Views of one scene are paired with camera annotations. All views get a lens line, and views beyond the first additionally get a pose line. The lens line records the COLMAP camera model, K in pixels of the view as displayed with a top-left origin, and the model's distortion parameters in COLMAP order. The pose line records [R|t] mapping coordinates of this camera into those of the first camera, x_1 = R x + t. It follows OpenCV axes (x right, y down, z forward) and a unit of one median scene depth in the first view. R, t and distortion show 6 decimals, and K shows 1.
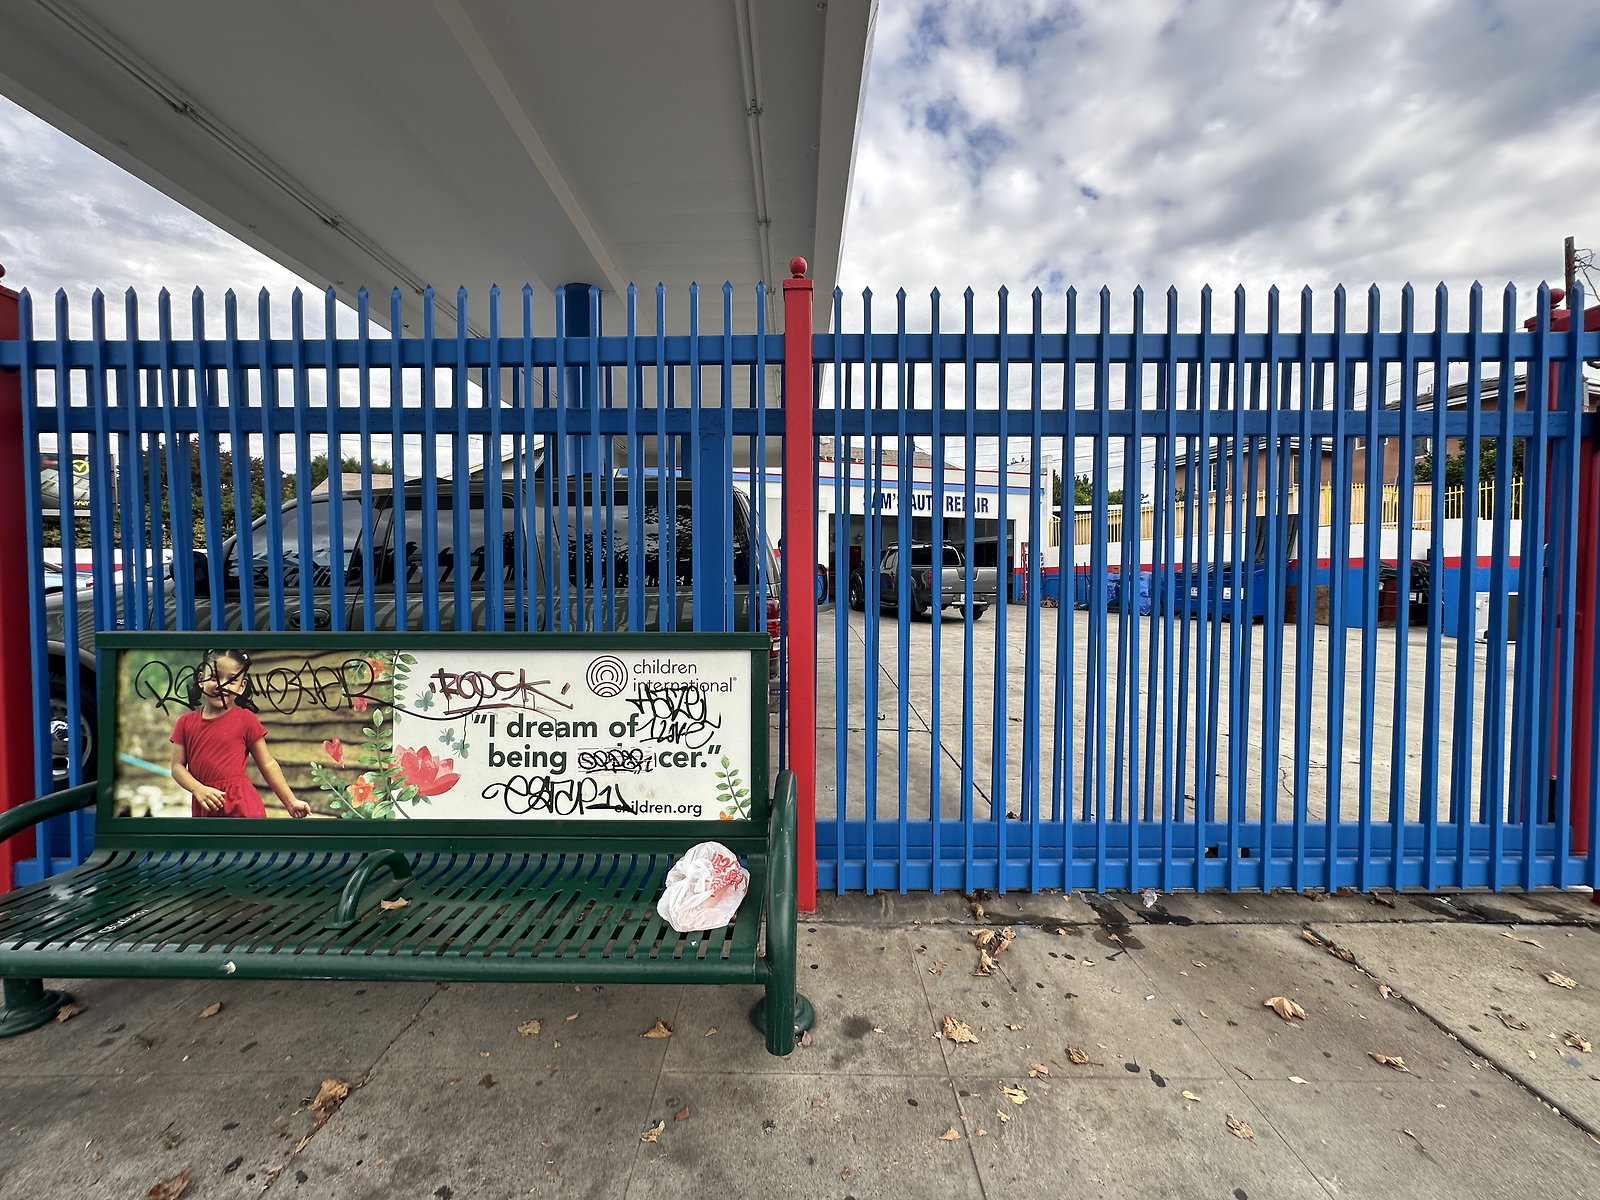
lens RADIAL K [[629.3, 0, 801.8], [0, 629.3, 610.3], [0, 0, 1]] dist [-0.009732, 0.000140]
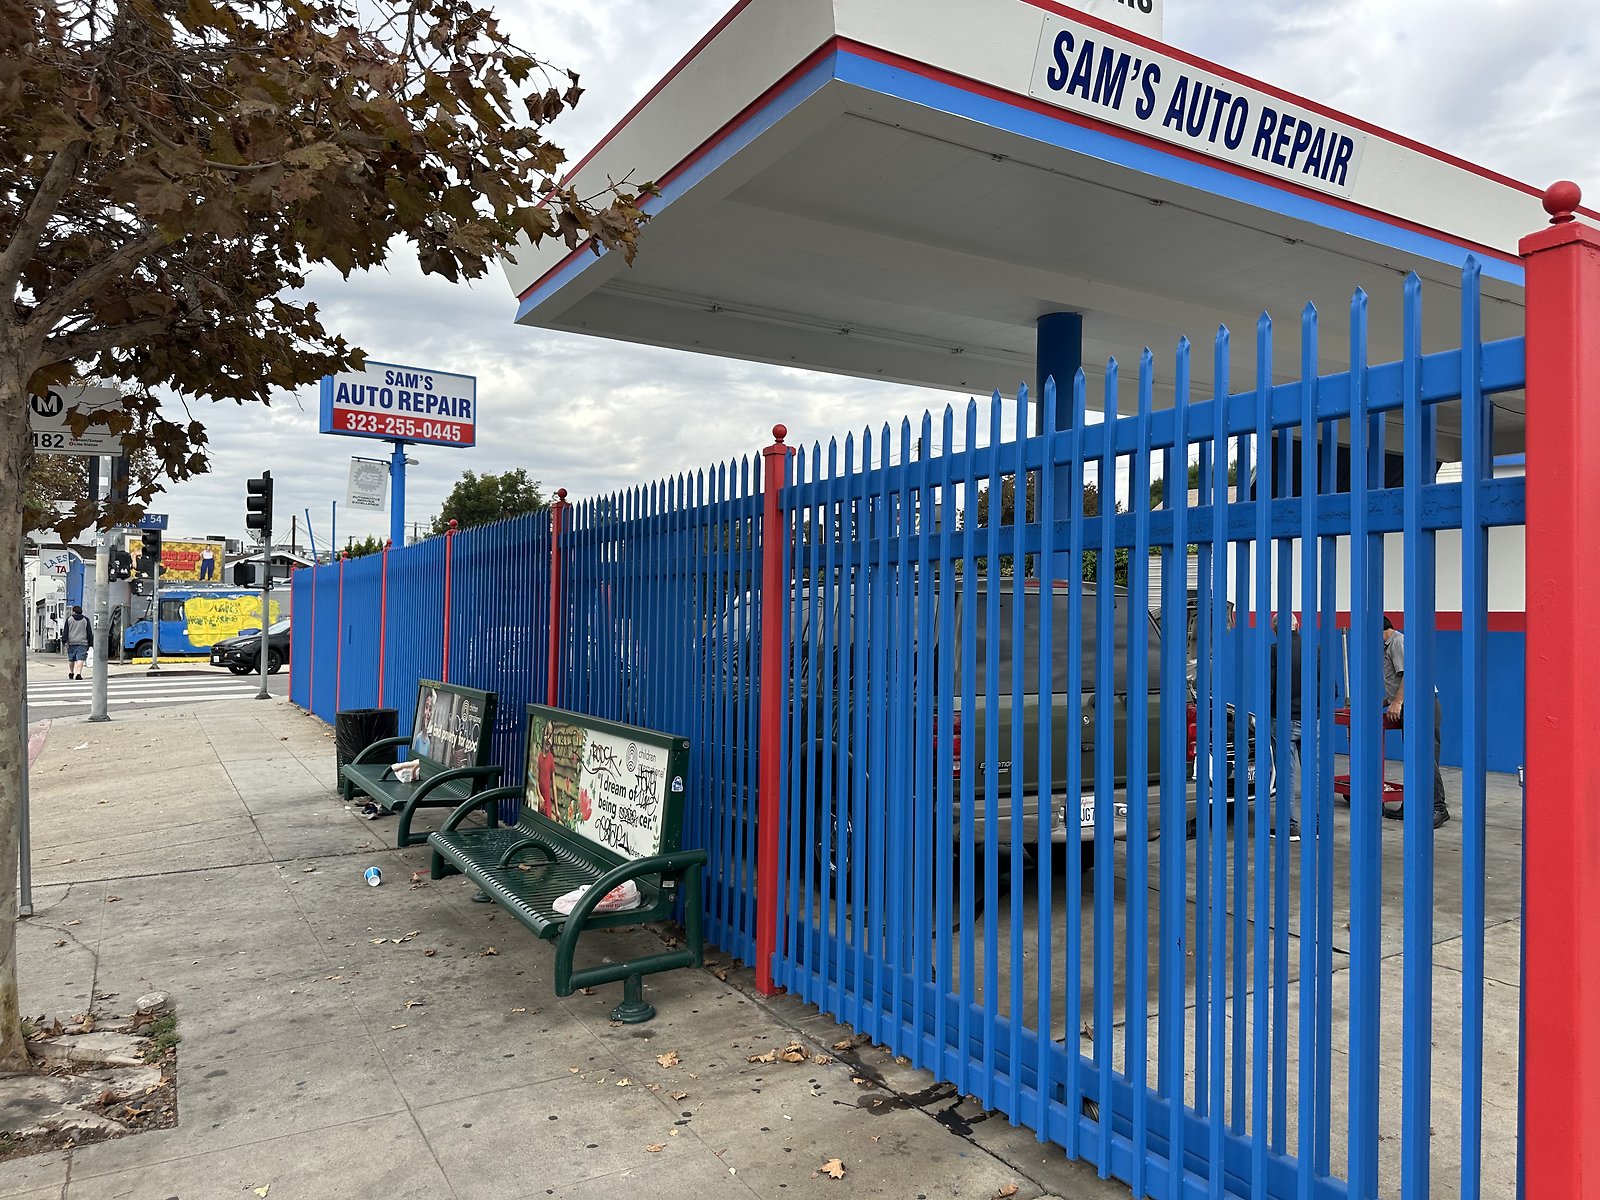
lens RADIAL K [[1107.6, 0, 803.6], [0, 1107.6, 595.1], [0, 0, 1]] dist [-0.006966, -0.015613]
pose [[0.514856, -0.013517, -0.857170, 2.078306], [-0.051835, 0.997555, -0.046866, -0.168145], [0.855708, 0.068560, 0.512896, 0.002925]]
